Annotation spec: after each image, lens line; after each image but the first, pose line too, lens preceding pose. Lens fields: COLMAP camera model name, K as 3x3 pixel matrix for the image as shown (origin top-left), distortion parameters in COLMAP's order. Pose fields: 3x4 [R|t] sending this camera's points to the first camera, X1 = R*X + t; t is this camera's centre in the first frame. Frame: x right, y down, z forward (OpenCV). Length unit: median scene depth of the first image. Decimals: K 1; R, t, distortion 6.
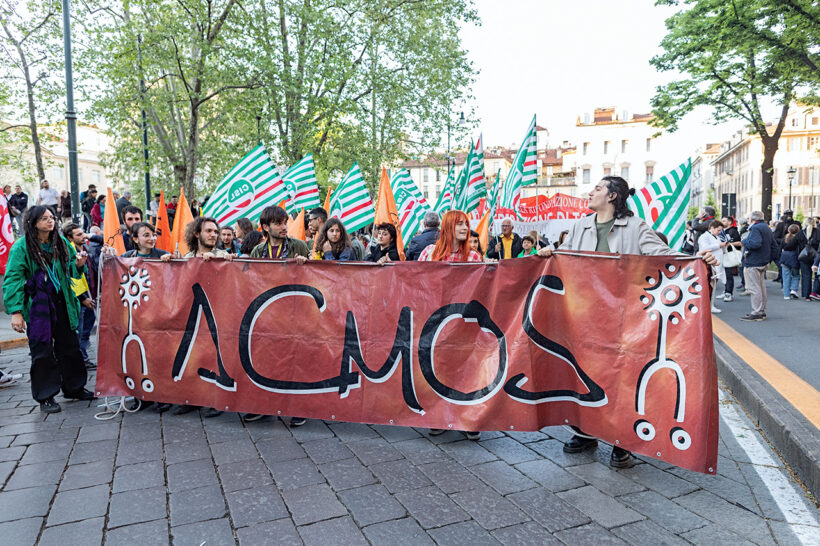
lens RADIAL K [[541.3, 0, 410.0], [0, 541.3, 273.0], [0, 0, 1]] dist [0.000104, -0.004358]
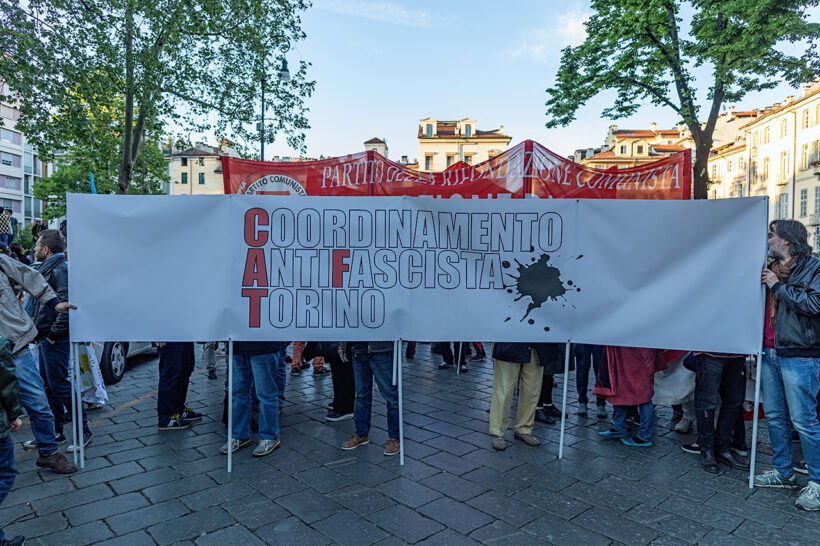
lens RADIAL K [[541.3, 0, 410.0], [0, 541.3, 273.0], [0, 0, 1]] dist [0.000104, -0.004358]
pose [[0.952612, 0.003642, 0.304166, 0.031361], [0.008376, 0.999235, -0.038198, -0.016887], [-0.304073, 0.038936, 0.951853, 0.254808]]
